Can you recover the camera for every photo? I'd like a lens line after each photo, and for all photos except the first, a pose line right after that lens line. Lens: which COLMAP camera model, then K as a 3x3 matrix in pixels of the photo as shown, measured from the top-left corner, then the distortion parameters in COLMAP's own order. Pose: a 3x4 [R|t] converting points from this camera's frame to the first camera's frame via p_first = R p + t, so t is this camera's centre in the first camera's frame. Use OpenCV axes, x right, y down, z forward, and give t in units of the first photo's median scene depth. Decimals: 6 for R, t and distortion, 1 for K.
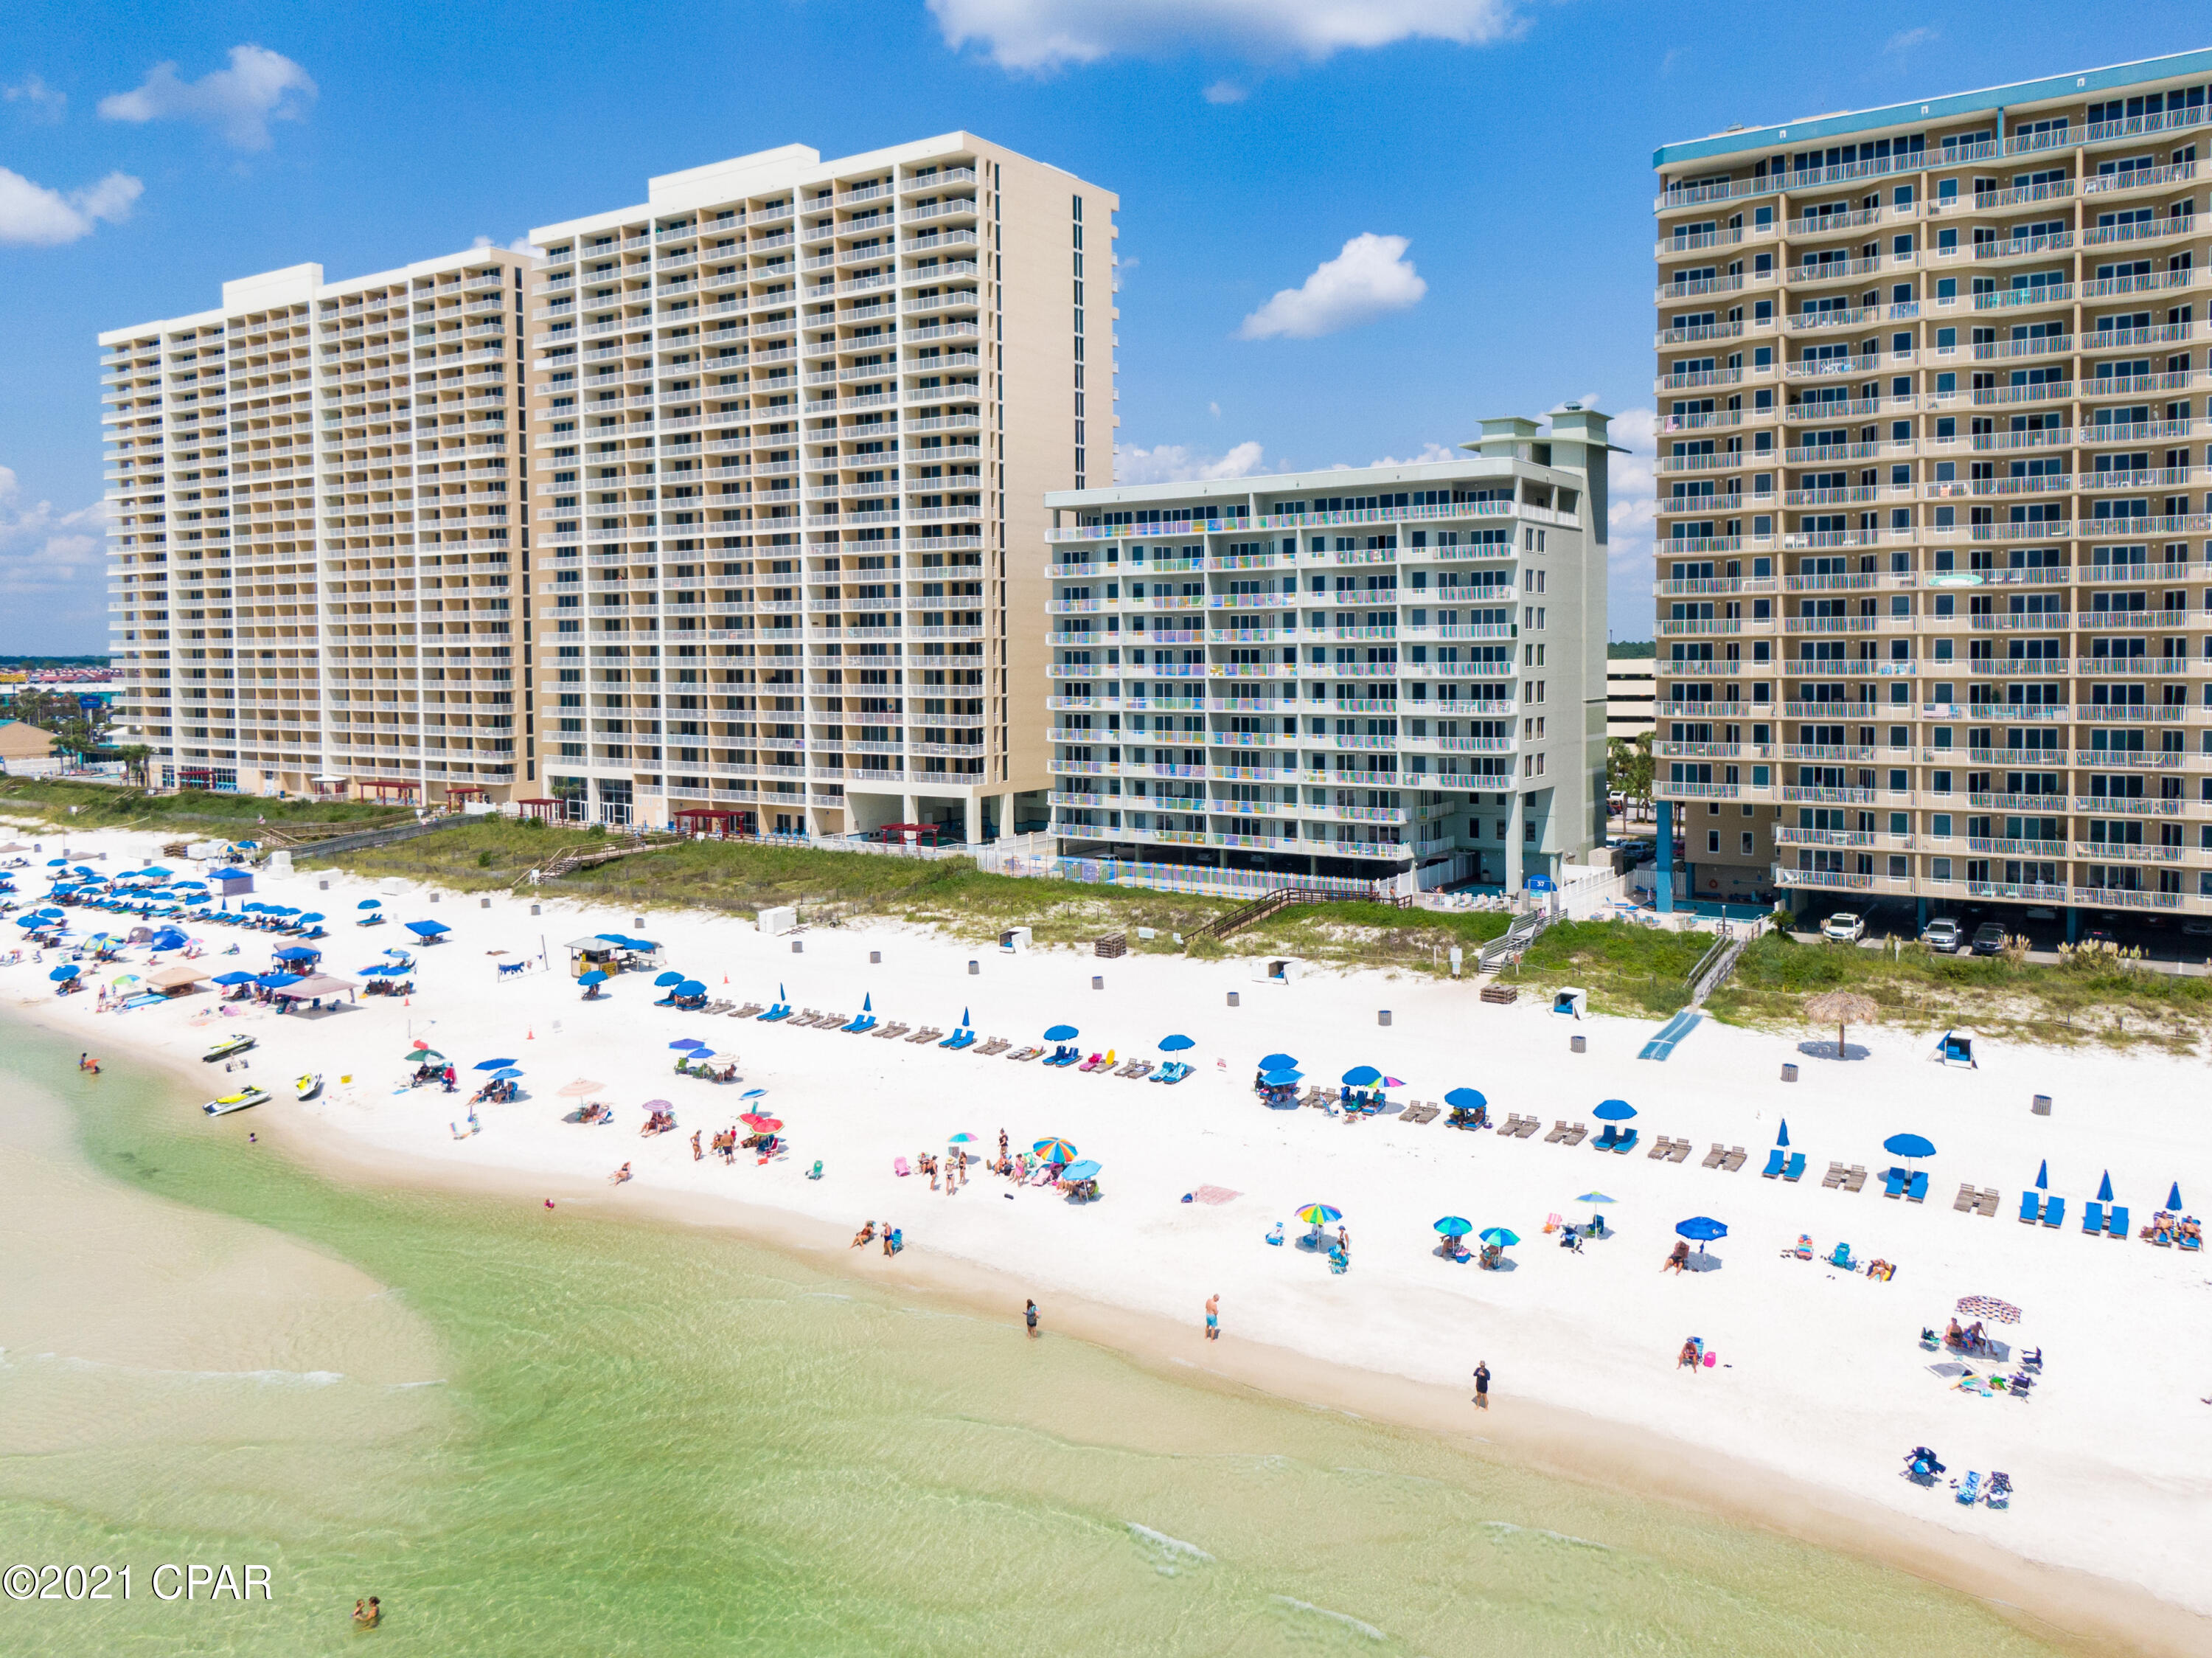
lens RADIAL K [[1731.6, 0, 1139.8], [0, 1731.6, 769.3], [0, 0, 1]] dist [0.066723, -0.099448]
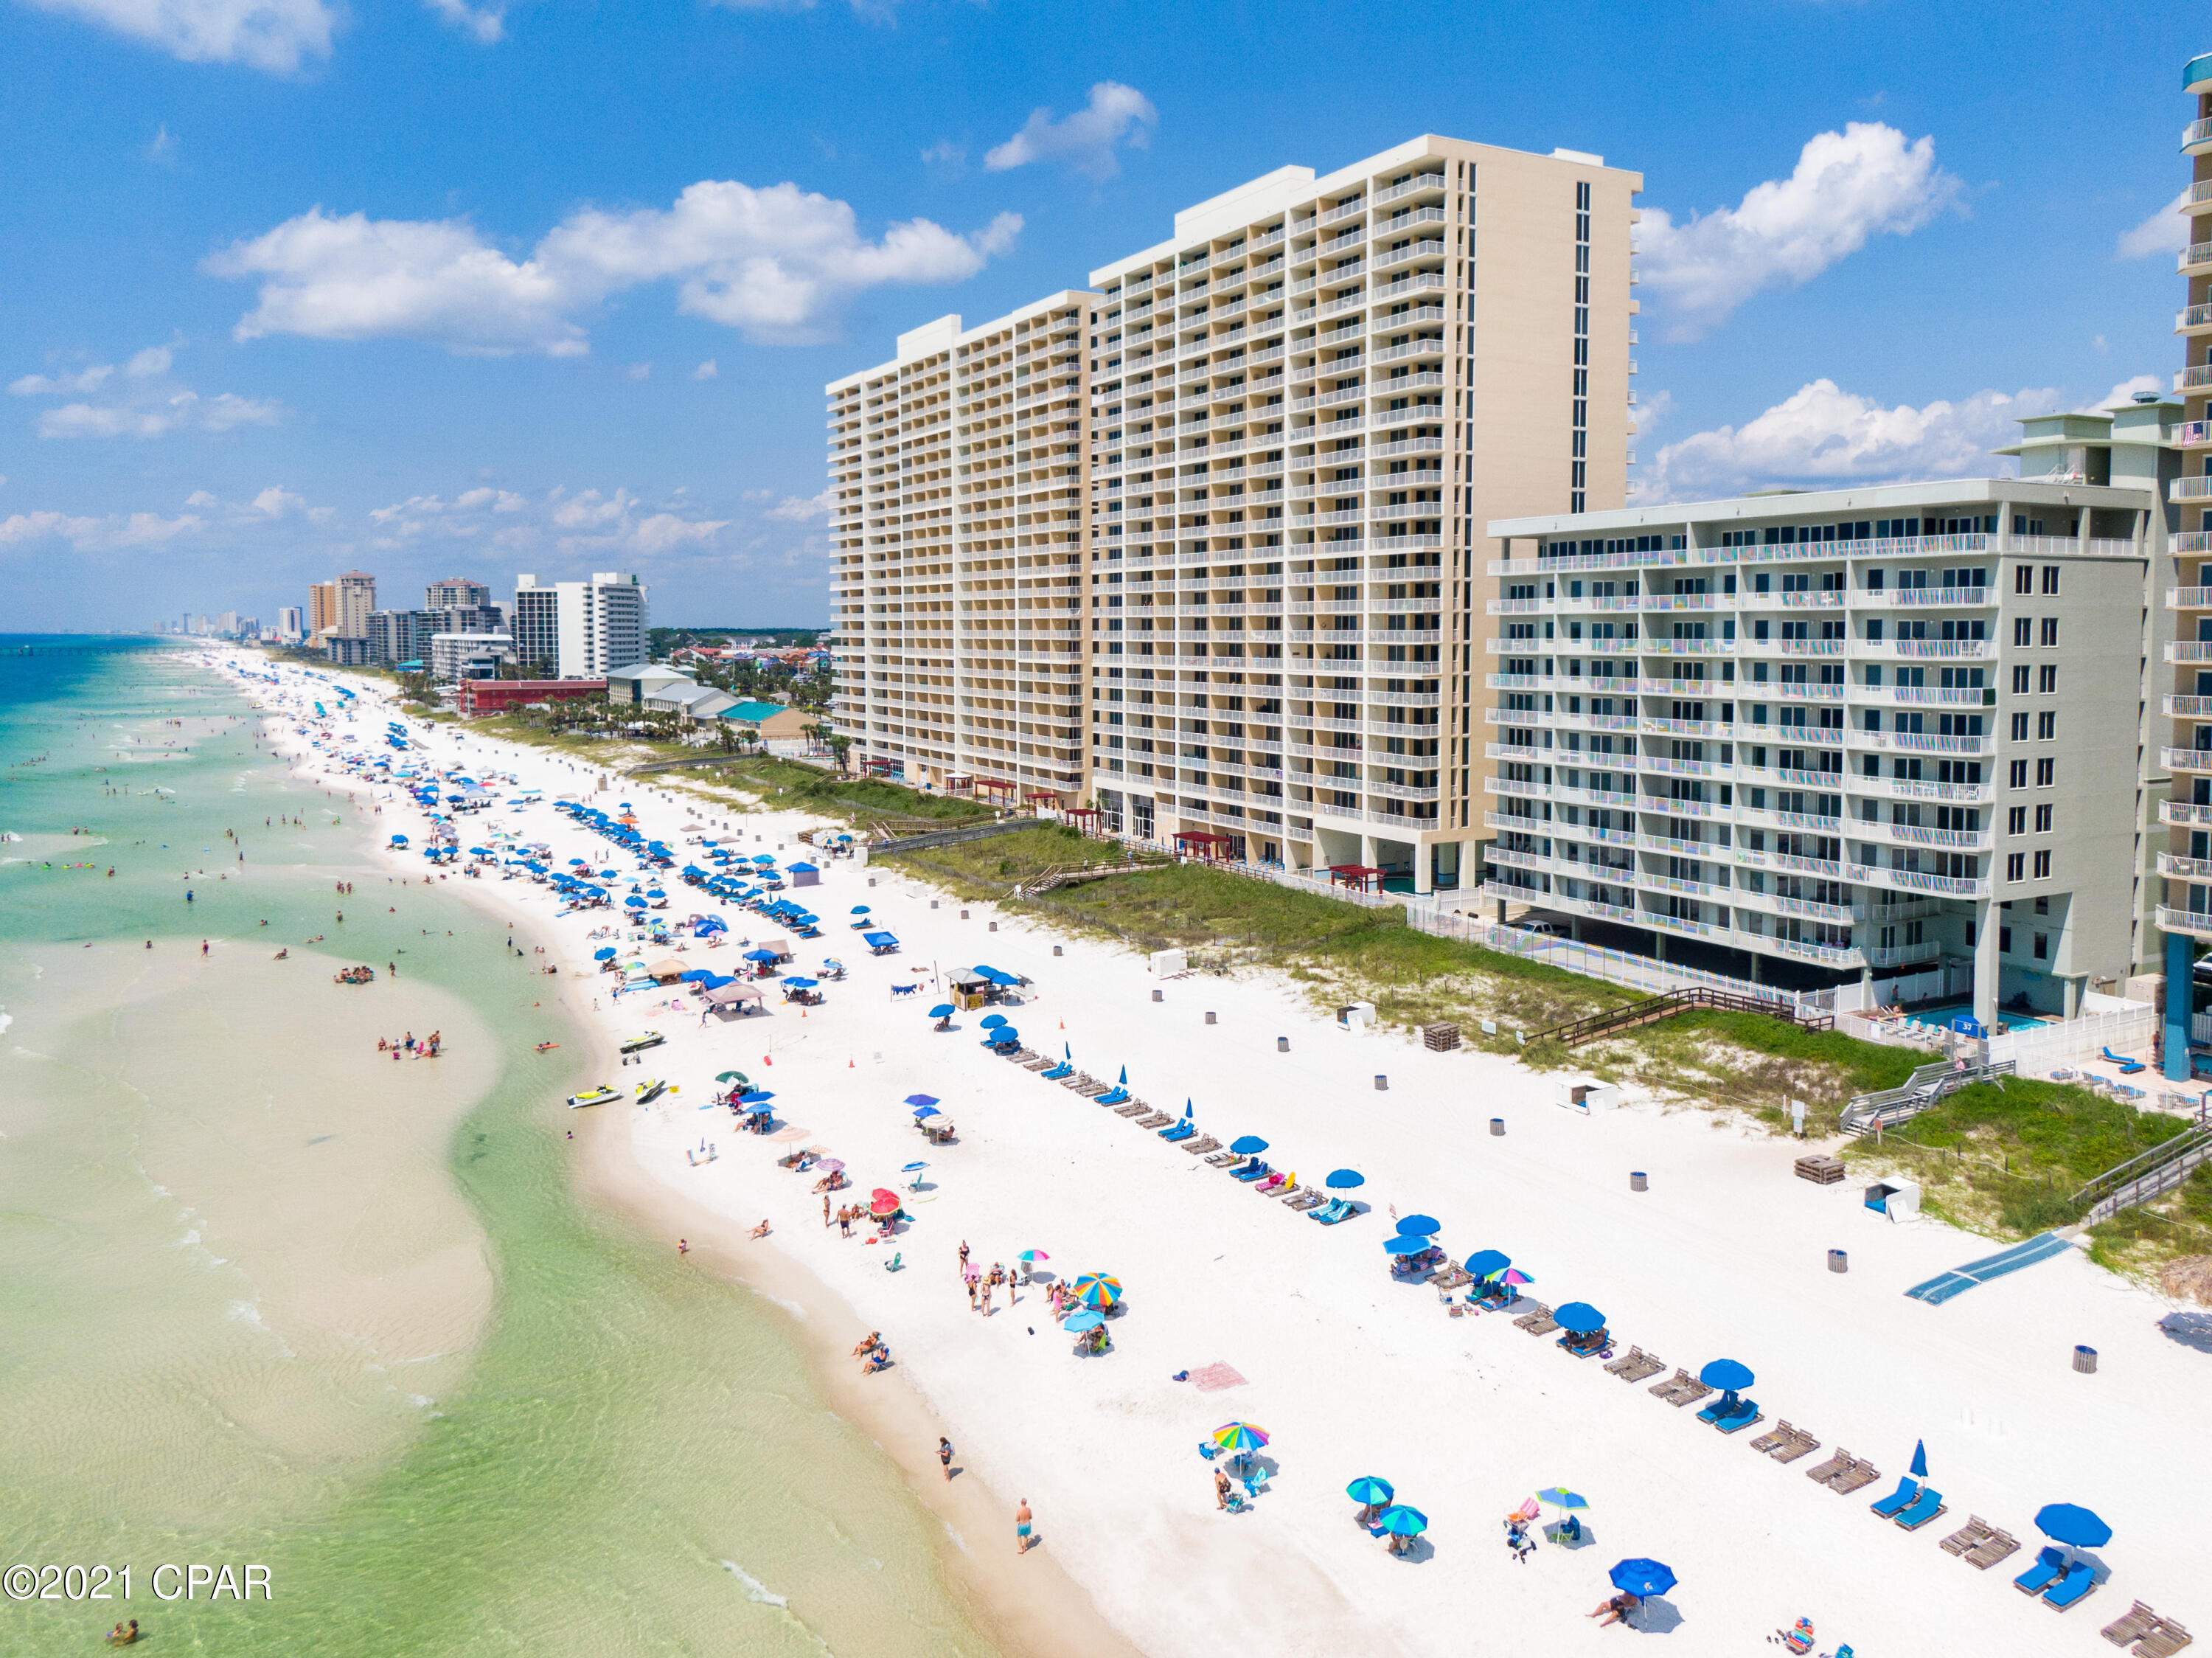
lens RADIAL K [[1731.6, 0, 1139.8], [0, 1731.6, 769.3], [0, 0, 1]] dist [0.066723, -0.099448]
pose [[0.876543, 0.047669, -0.478957, 0.243008], [-0.036433, 0.998800, 0.032732, -0.055358], [0.479942, -0.011241, 0.877228, 0.111755]]
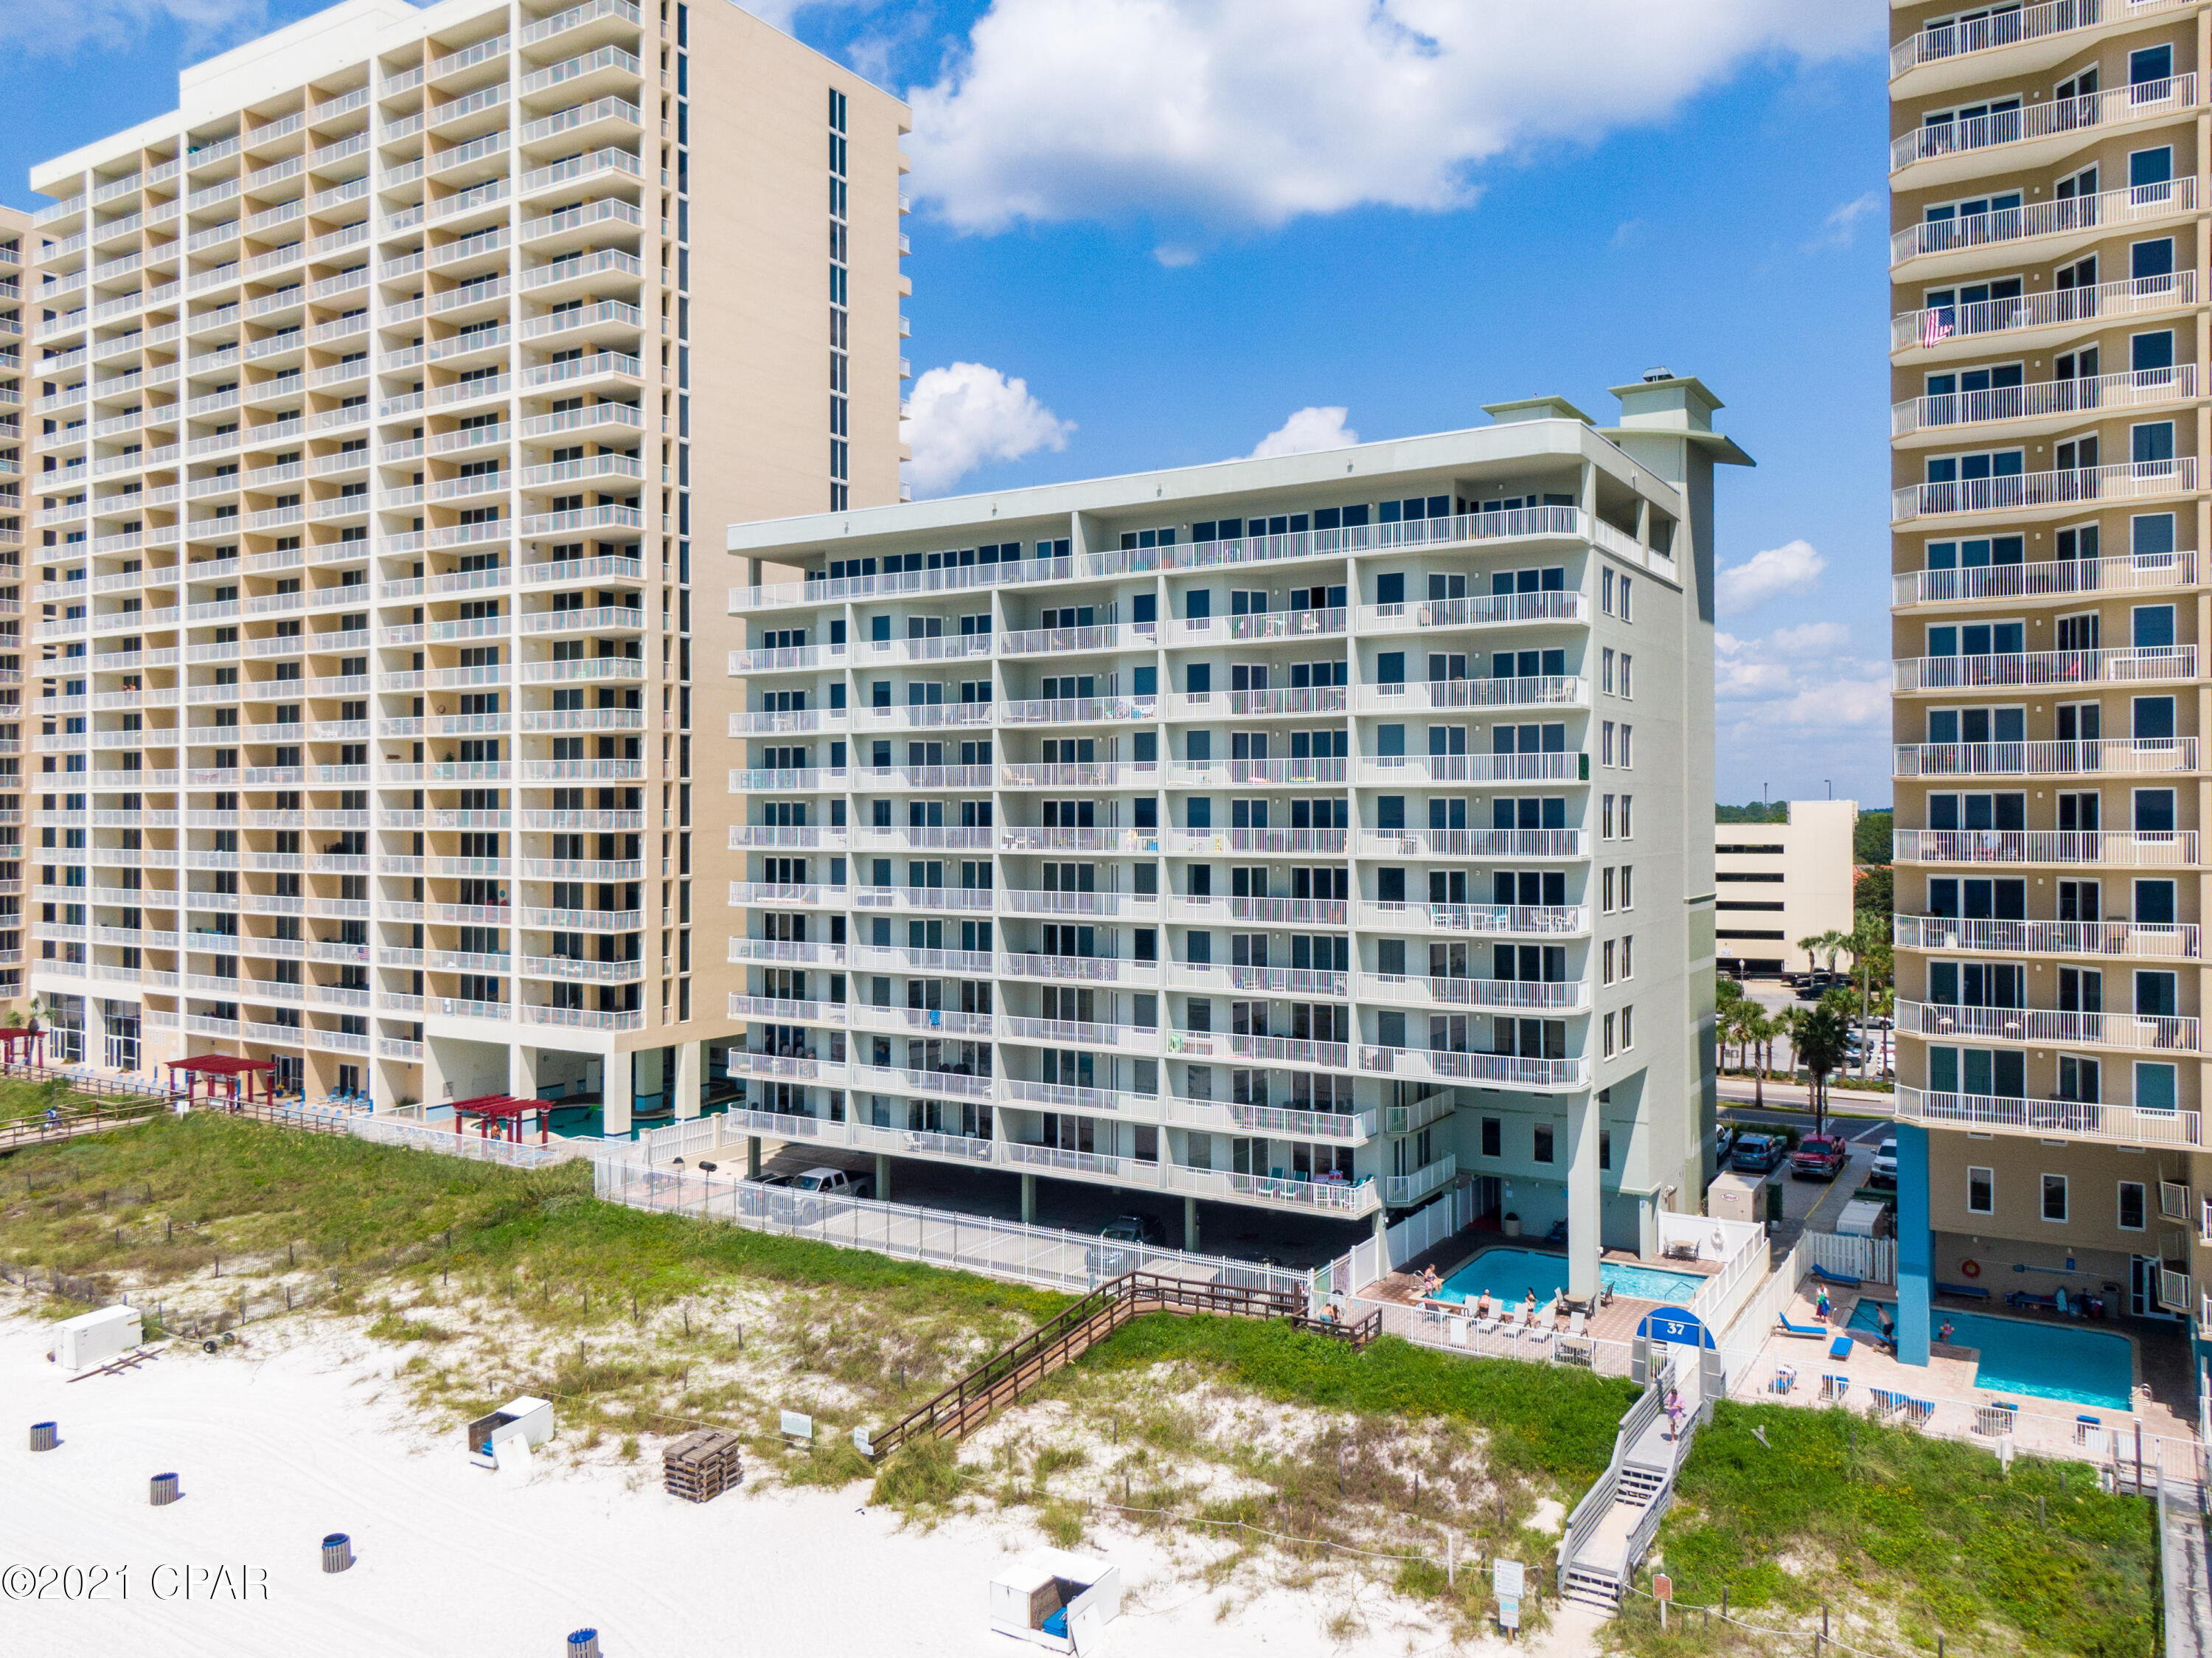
lens RADIAL K [[1538.4, 0, 1137.6], [0, 1538.4, 814.6], [0, 0, 1]] dist [0.009093, 0.000659]
pose [[0.999706, 0.008828, 0.022590, 0.073254], [-0.007246, 0.997577, -0.069193, -0.032574], [-0.023146, 0.069009, 0.997347, 0.529325]]
